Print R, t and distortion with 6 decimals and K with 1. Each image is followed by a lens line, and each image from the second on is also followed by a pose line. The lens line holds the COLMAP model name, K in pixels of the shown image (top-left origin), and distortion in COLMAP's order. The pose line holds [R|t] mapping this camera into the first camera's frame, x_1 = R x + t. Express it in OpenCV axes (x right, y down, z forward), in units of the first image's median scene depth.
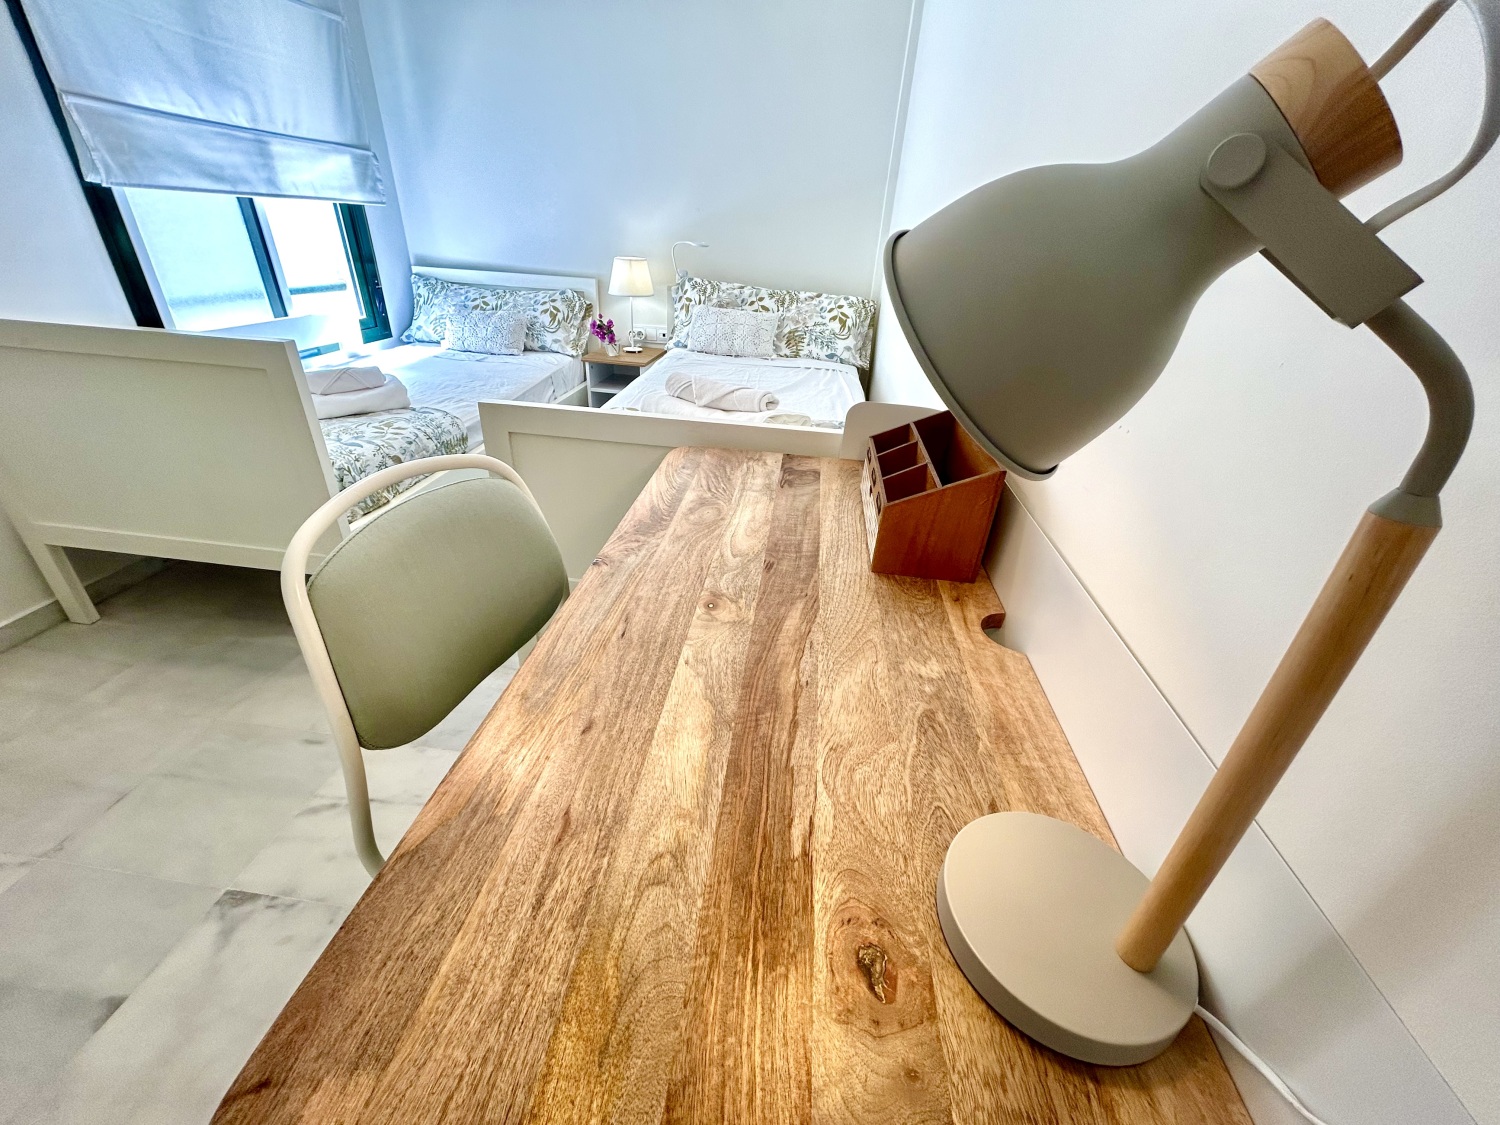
lens RADIAL K [[603.8, 0, 740.3], [0, 603.8, 563.2], [0, 0, 1]] dist [0.000537, 0.000943]
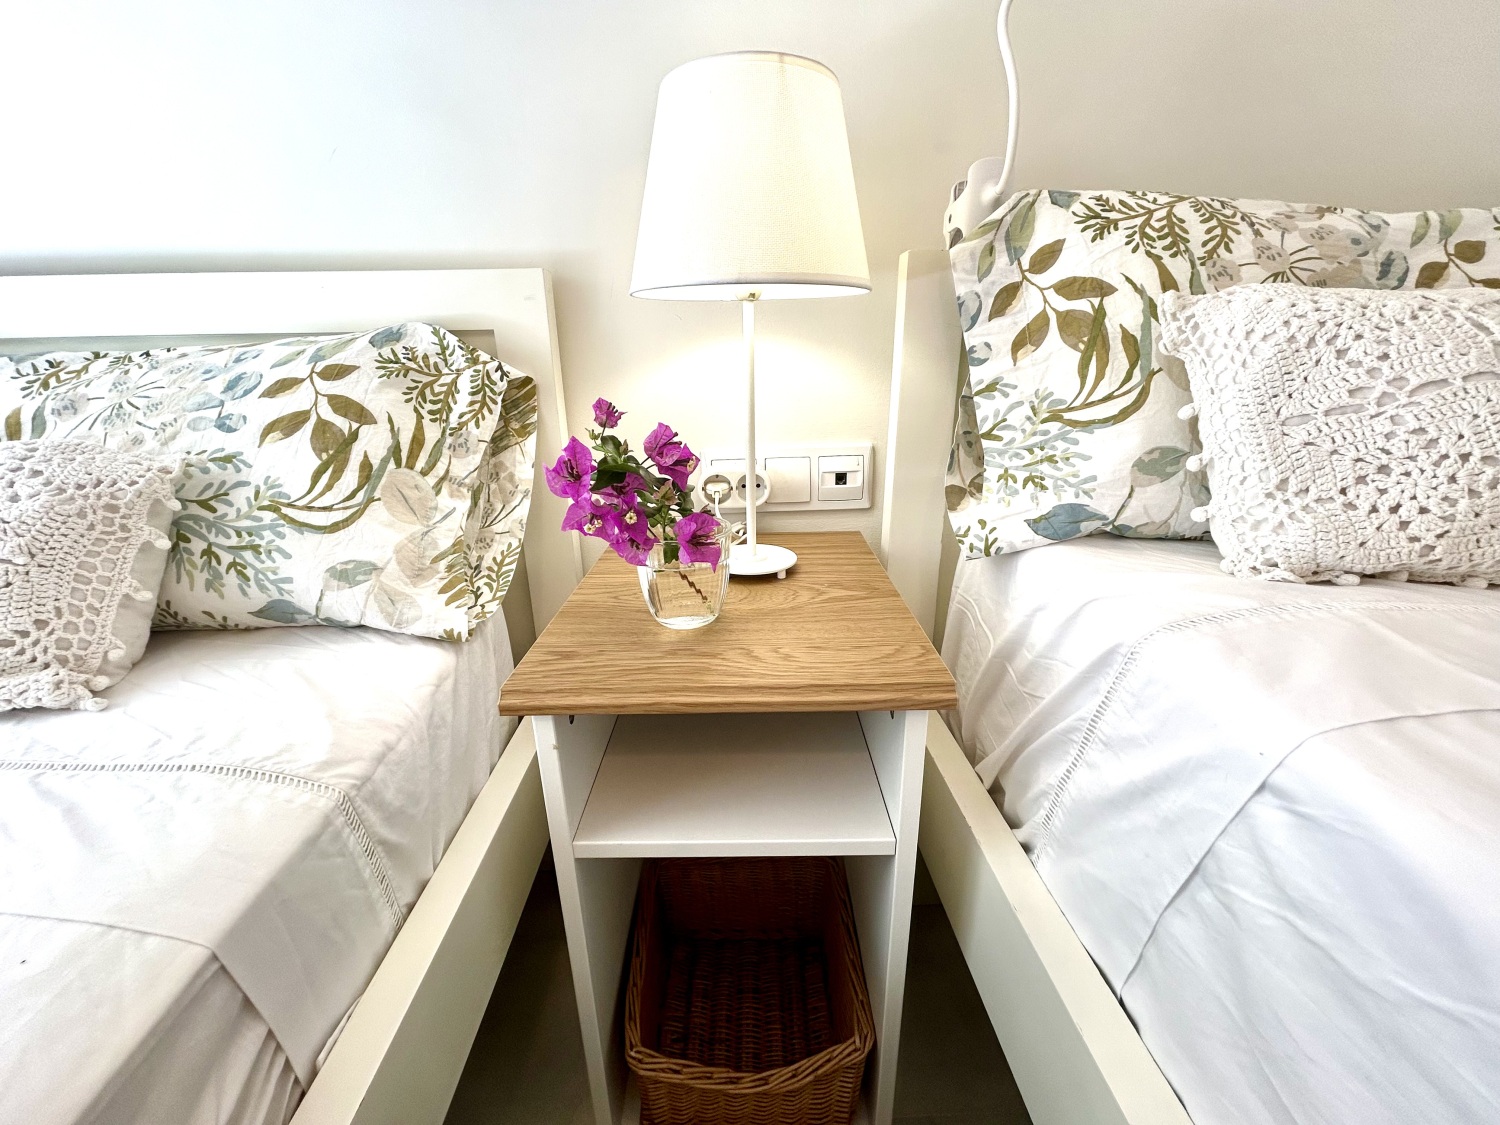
lens RADIAL K [[603.8, 0, 740.6], [0, 603.8, 568.4], [0, 0, 1]] dist [0.000537, 0.000943]
pose [[0.986214, -0.116721, 0.117297, -0.209369], [0.135492, 0.976522, -0.167471, -0.321333], [-0.094996, 0.181055, 0.978874, 0.807071]]
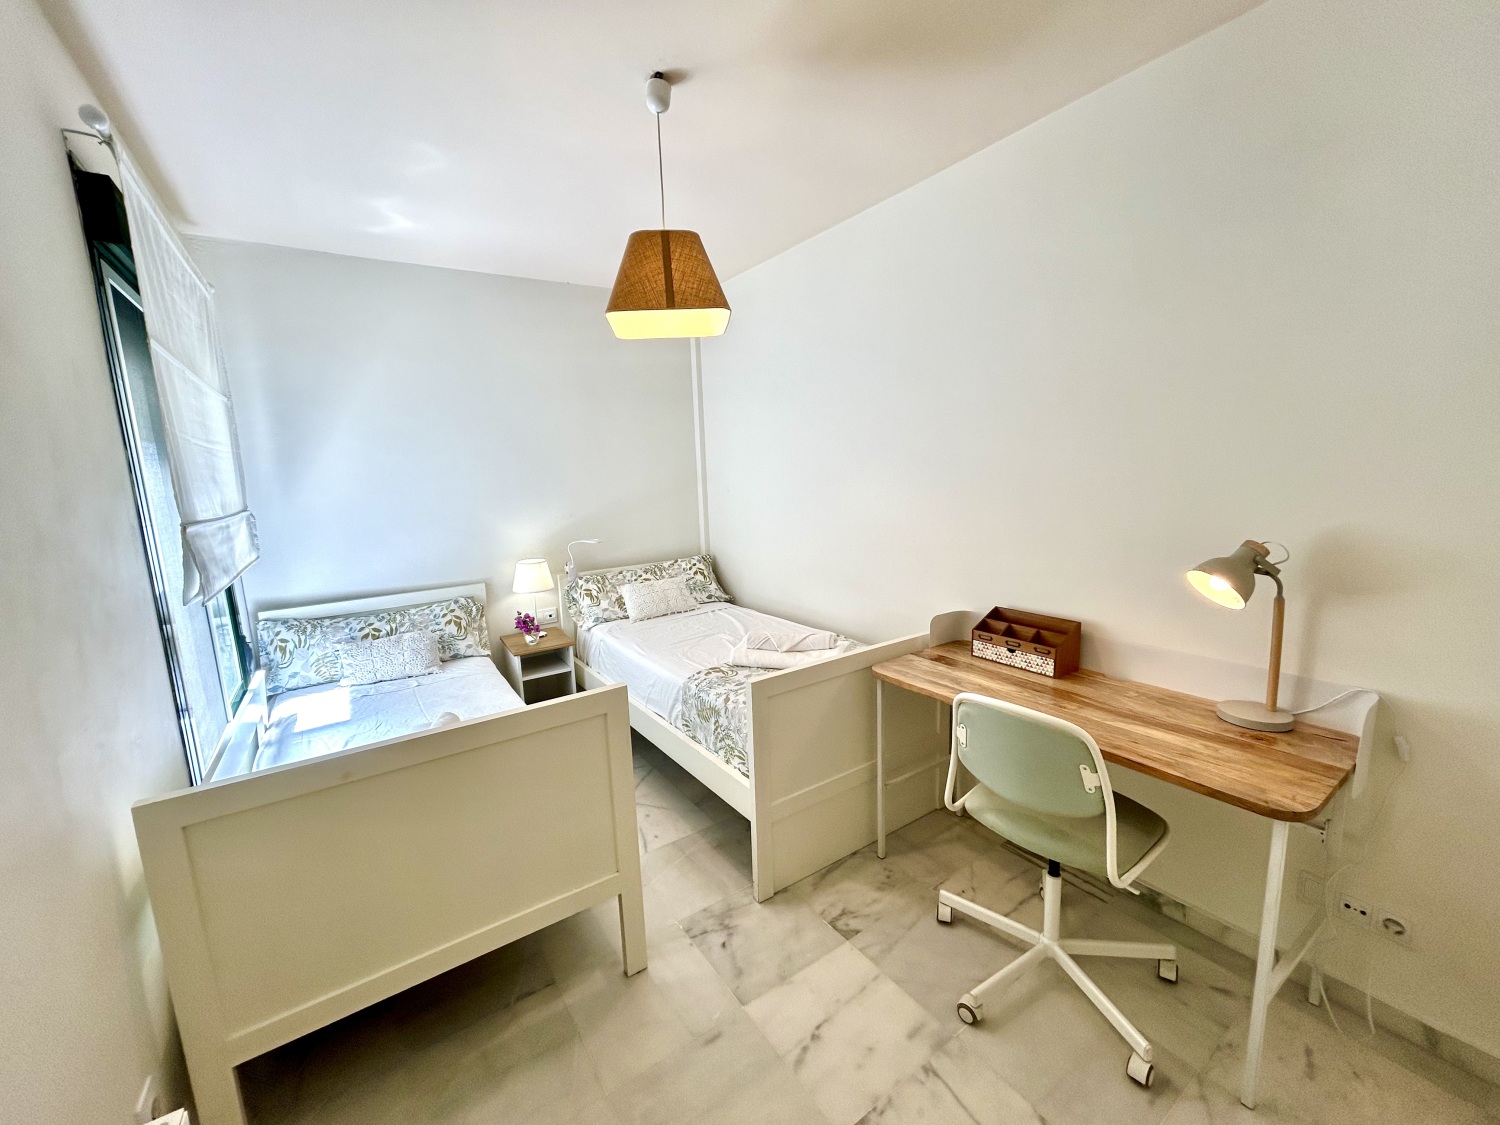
lens RADIAL K [[603.8, 0, 742.2], [0, 603.8, 566.1], [0, 0, 1]] dist [0.000537, 0.000943]
pose [[0.747958, -0.187909, 0.636591, -0.584705], [0.389206, 0.901064, -0.191318, -0.112837], [-0.537659, 0.390863, 0.747094, -0.070847]]
